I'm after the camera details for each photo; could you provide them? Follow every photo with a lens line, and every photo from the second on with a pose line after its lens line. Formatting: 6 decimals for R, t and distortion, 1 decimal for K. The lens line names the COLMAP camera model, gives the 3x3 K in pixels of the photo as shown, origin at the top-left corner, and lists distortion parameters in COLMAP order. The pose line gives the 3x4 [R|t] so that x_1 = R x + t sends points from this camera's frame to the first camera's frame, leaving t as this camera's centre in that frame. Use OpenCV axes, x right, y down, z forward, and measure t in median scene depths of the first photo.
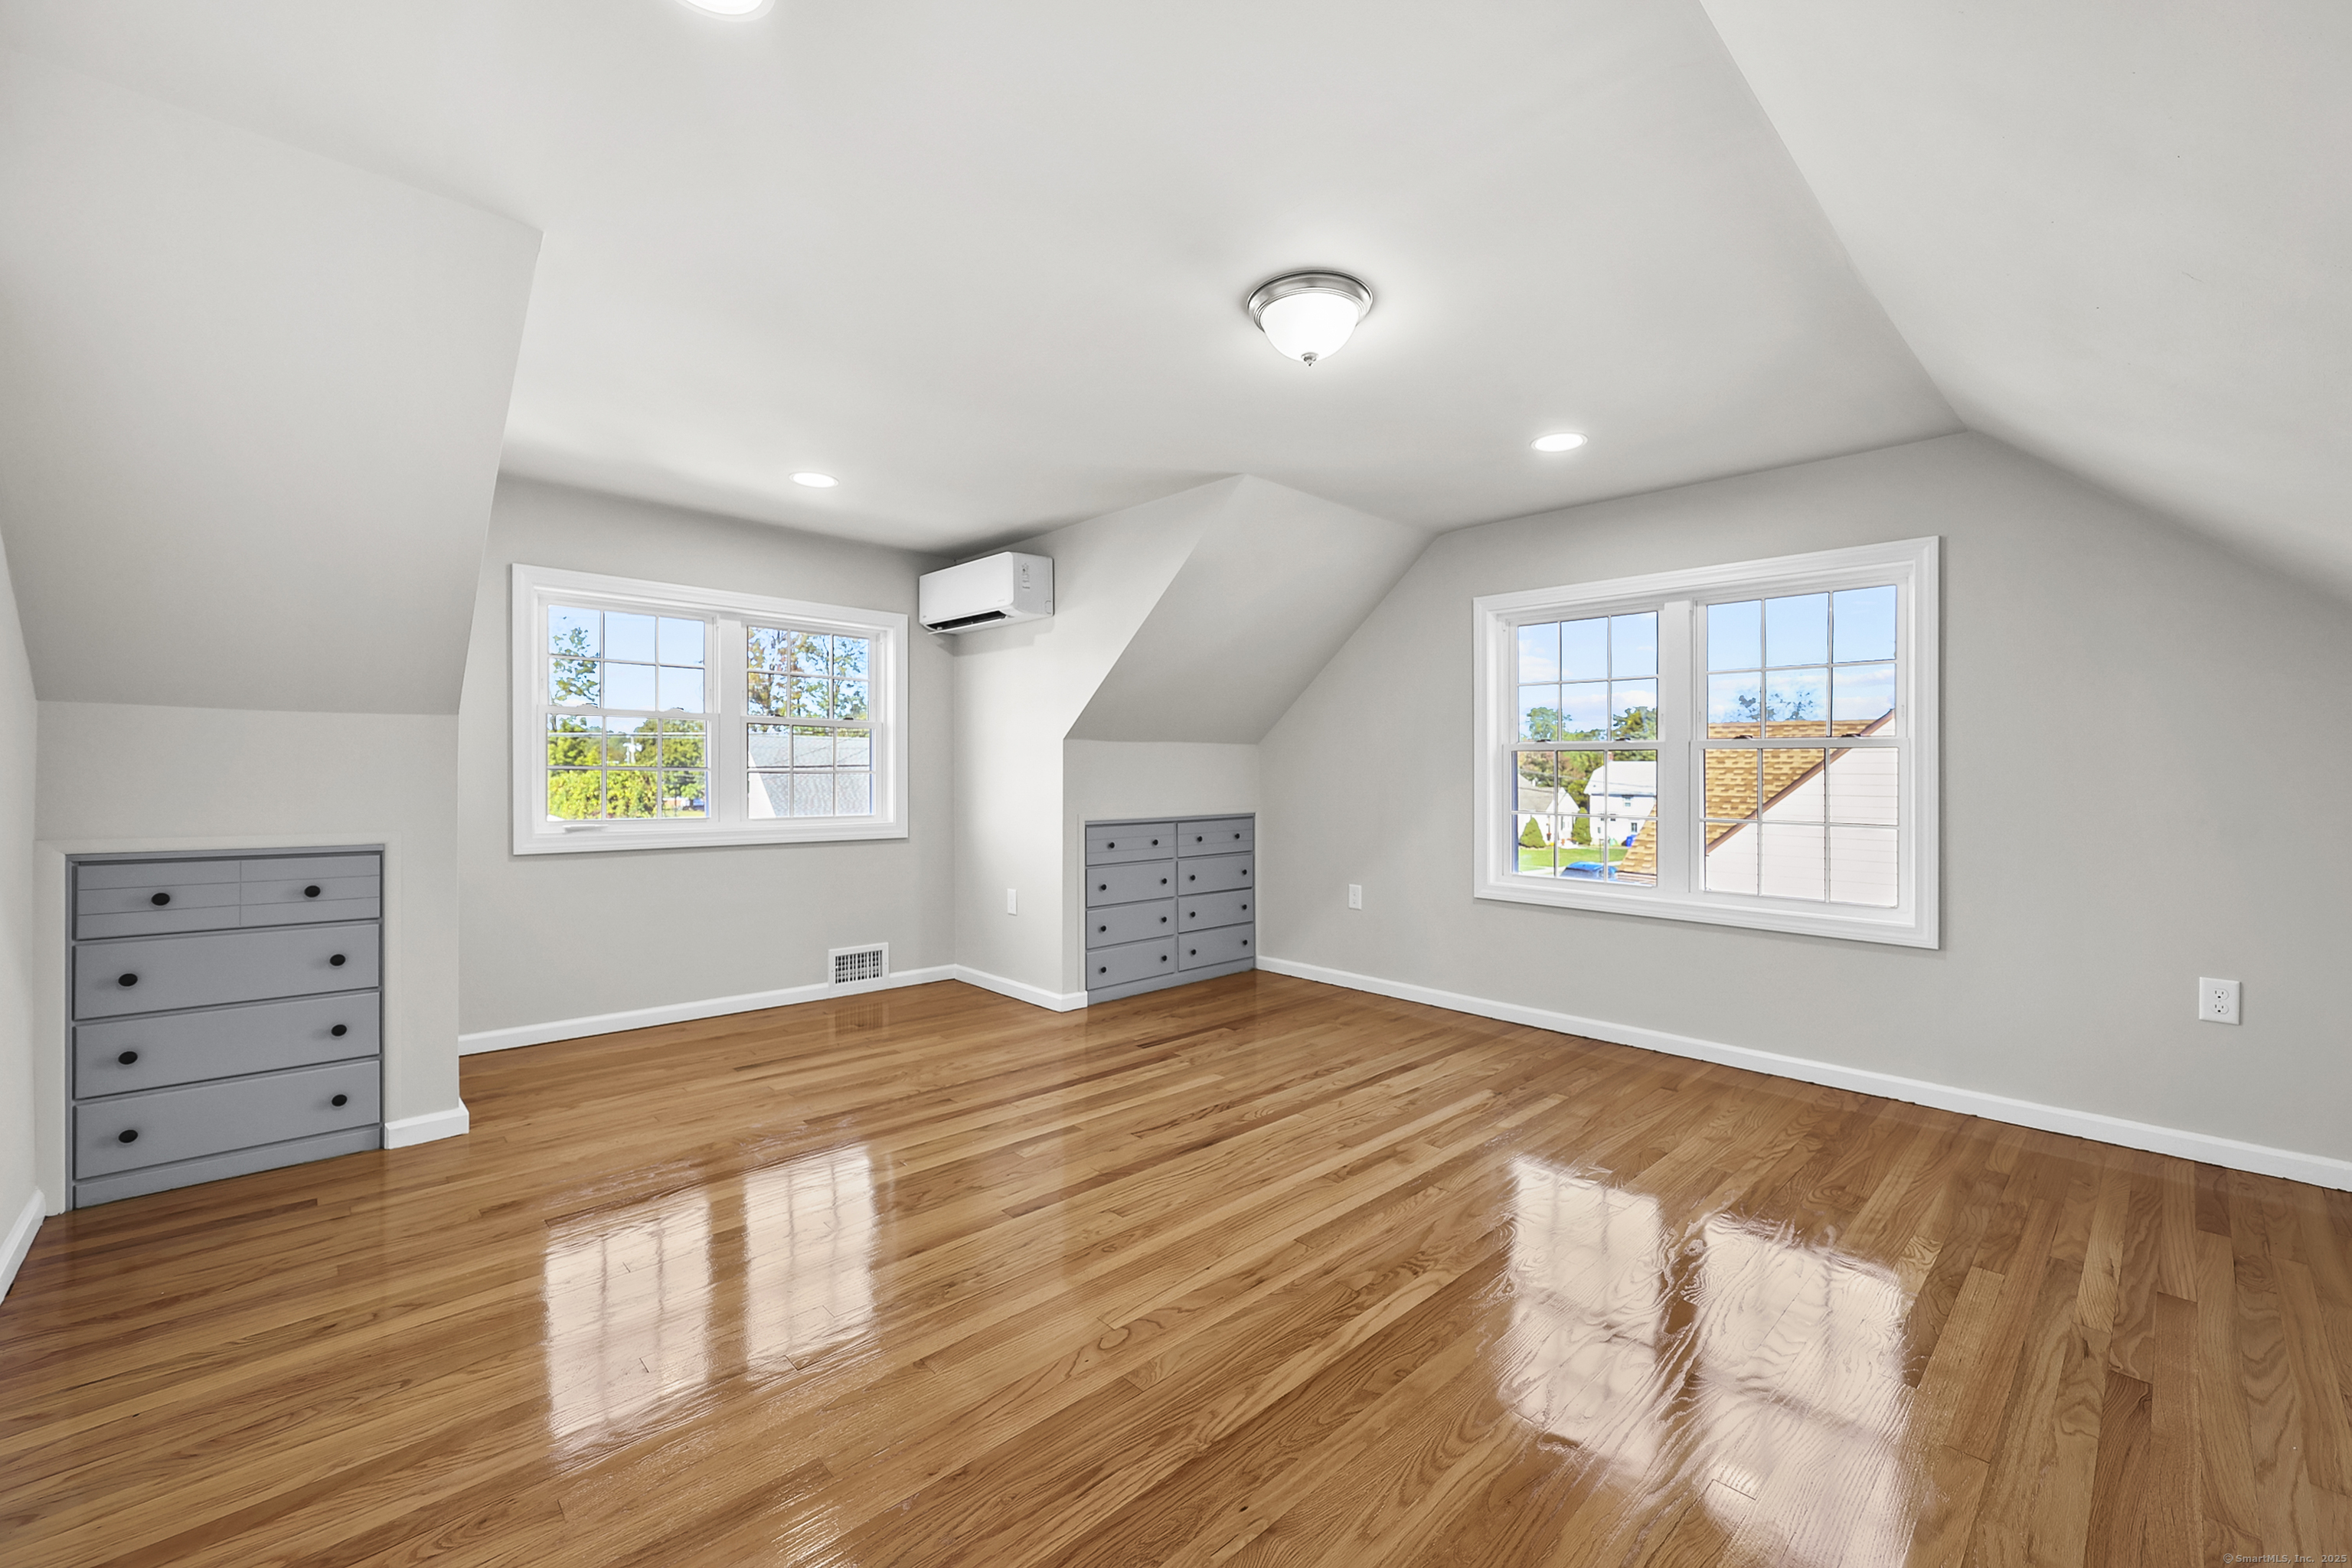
lens RADIAL K [[952.2, 0, 1179.2], [0, 952.2, 777.3], [0, 0, 1]] dist [0.000657, 0.000444]
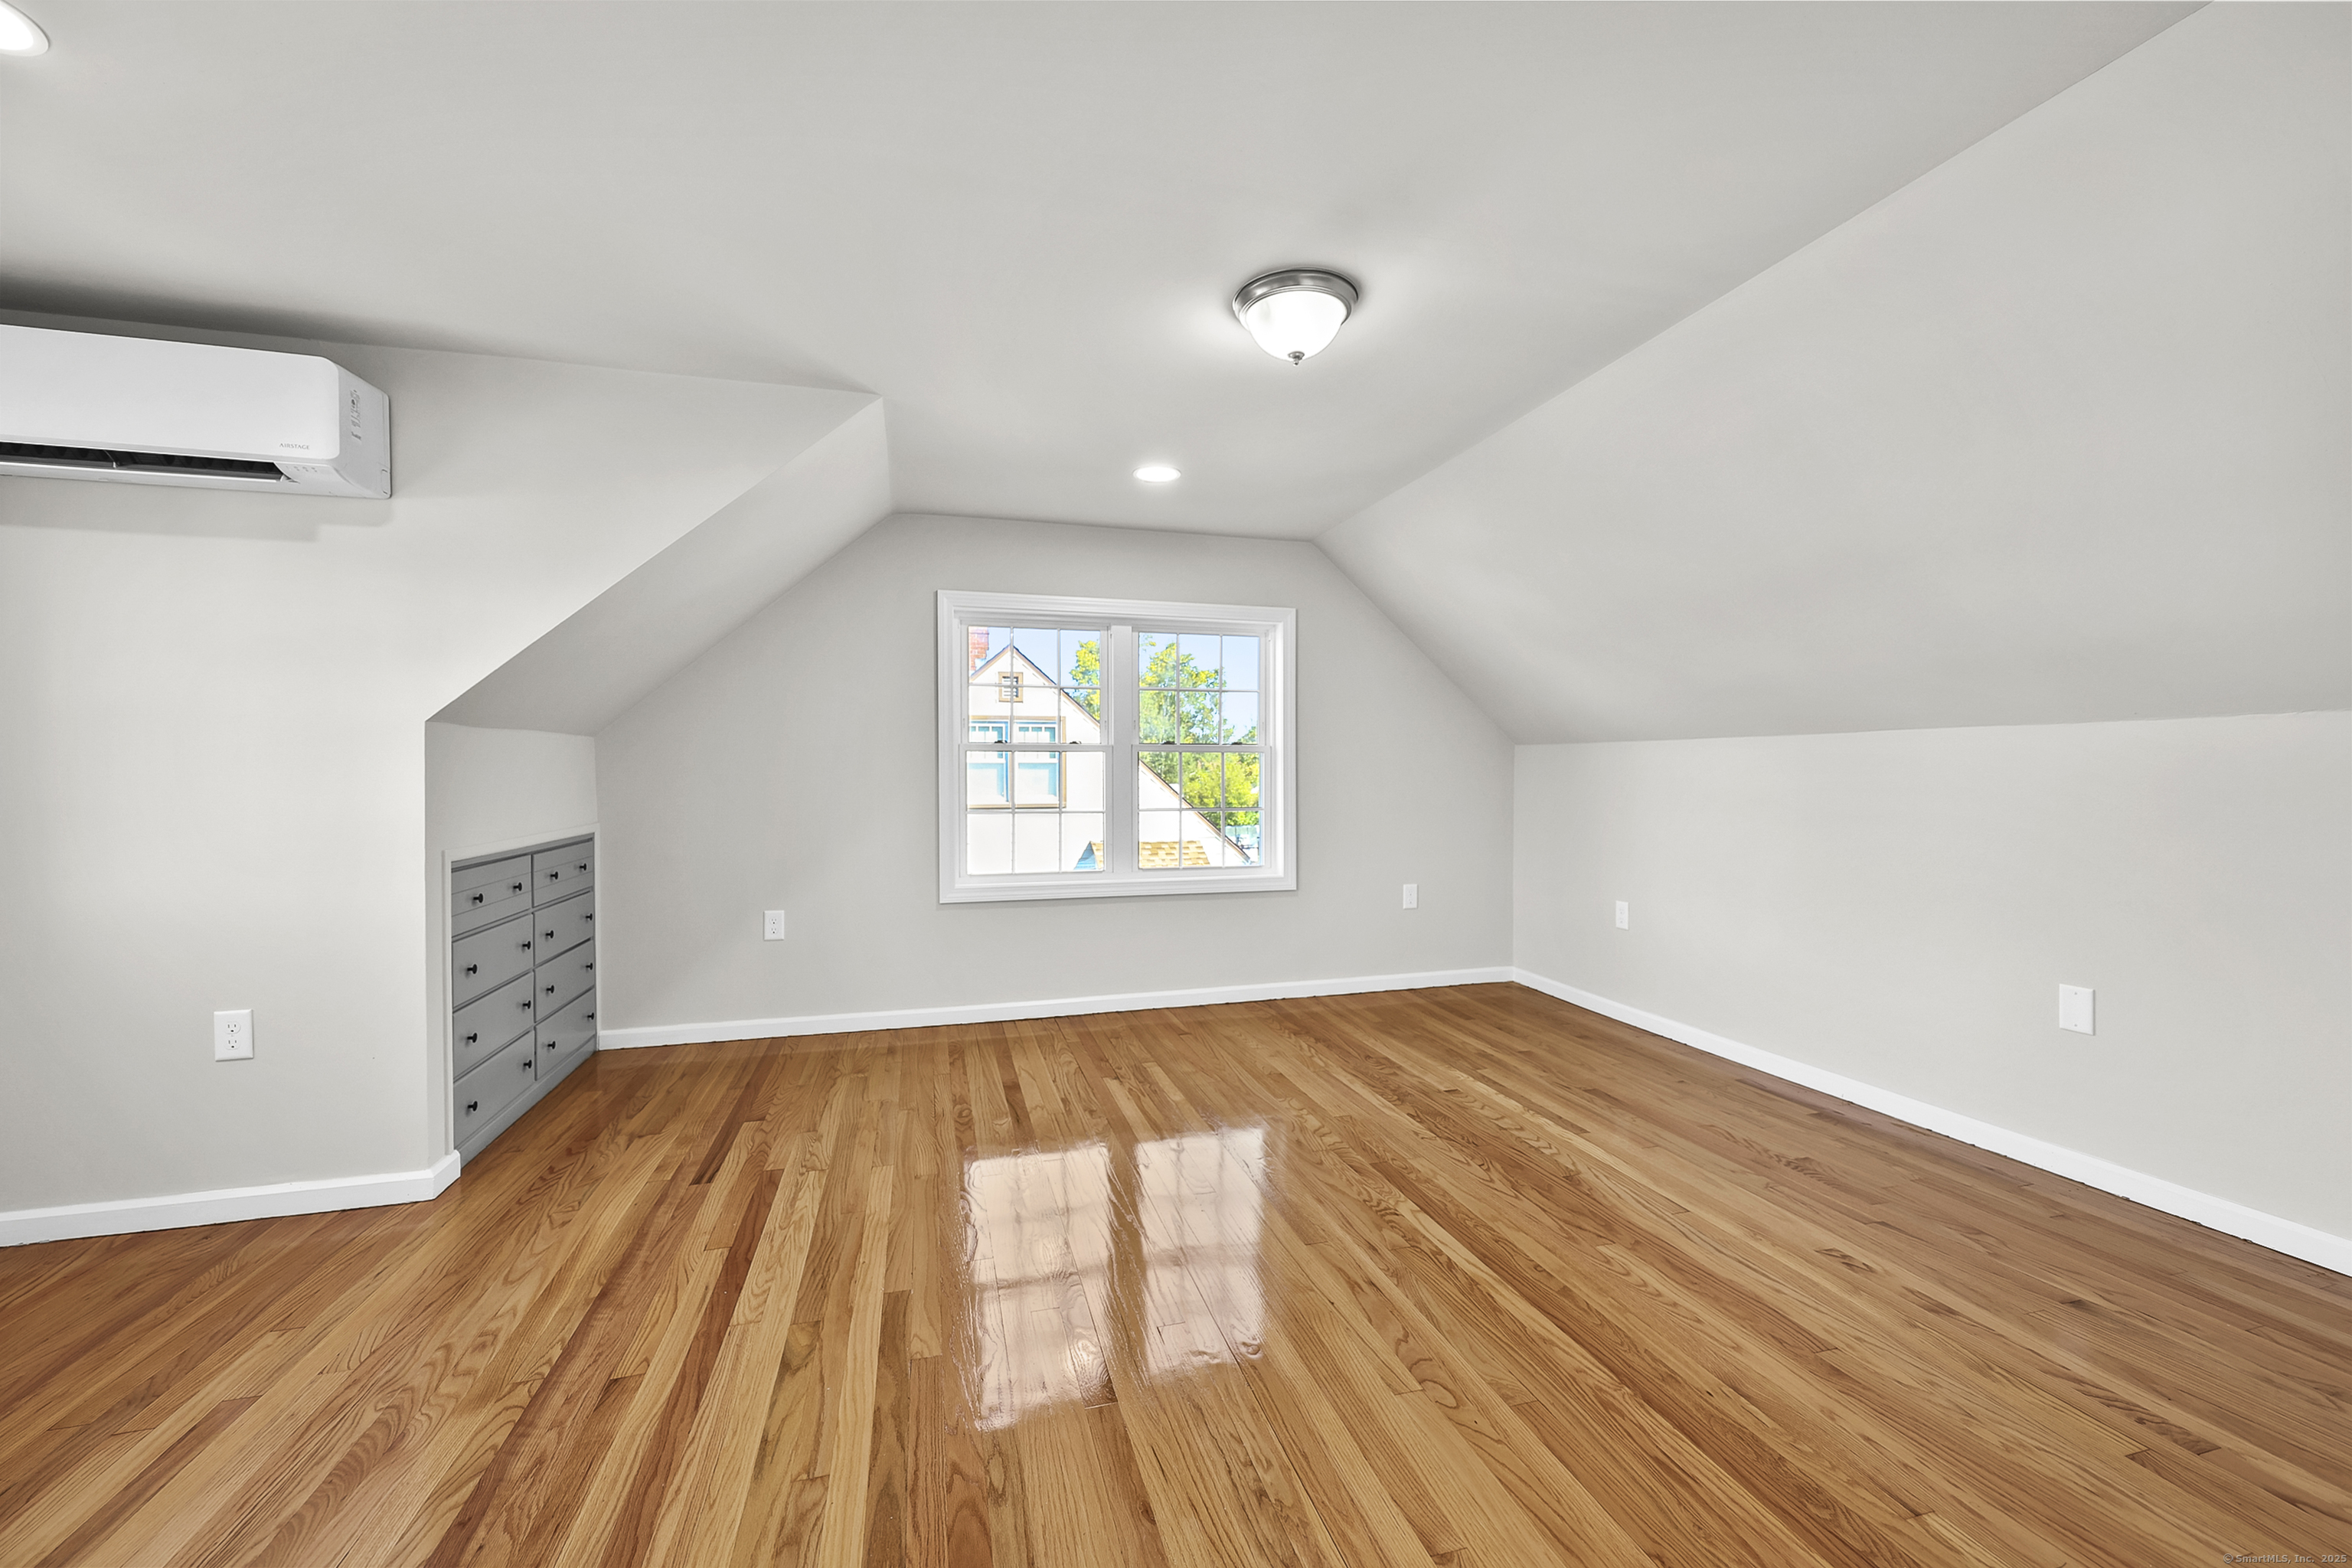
lens RADIAL K [[952.2, 0, 1187.3], [0, 952.2, 774.8], [0, 0, 1]] dist [0.000657, 0.000444]
pose [[0.465499, -0.010641, 0.884985, -0.497191], [0.013022, 0.999902, 0.005173, -0.005738], [-0.884953, 0.009116, 0.465591, 0.396789]]
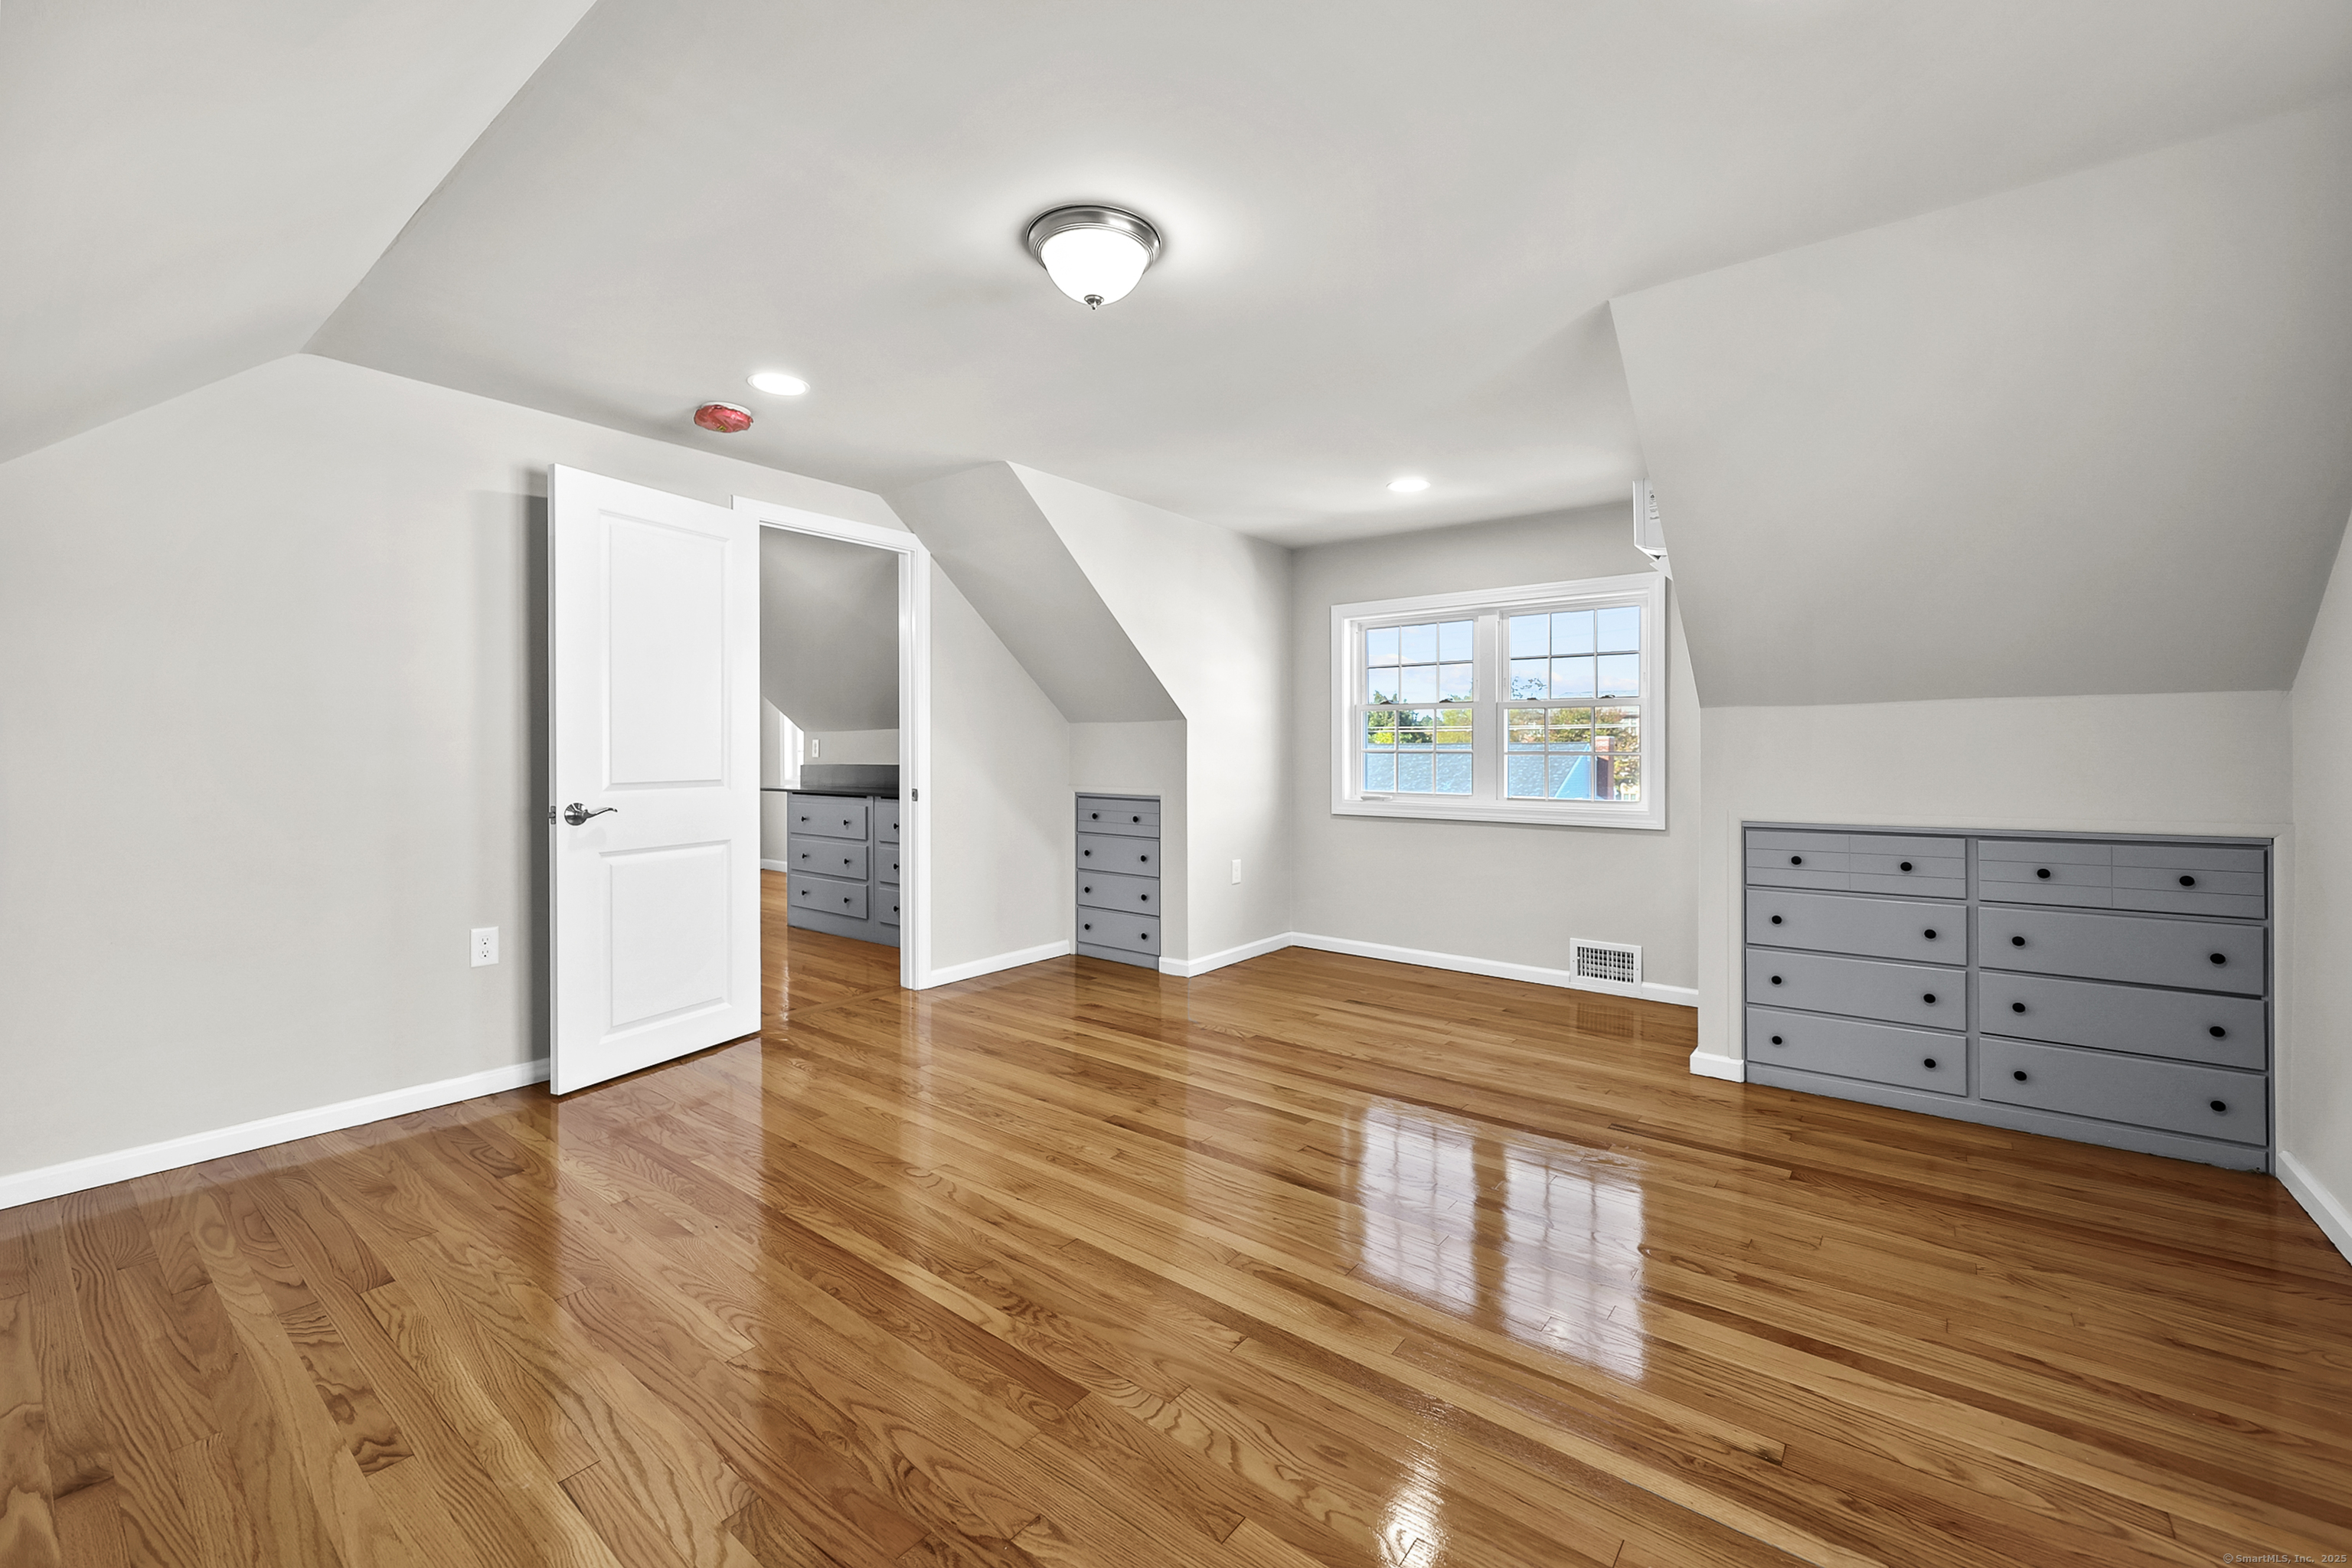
lens RADIAL K [[952.2, 0, 1188.8], [0, 952.2, 763.0], [0, 0, 1]] dist [0.000657, 0.000444]
pose [[0.148197, 0.004036, -0.988950, 0.665607], [-0.004732, 0.999983, 0.003372, 0.002862], [0.988947, 0.004180, 0.148213, 0.596090]]
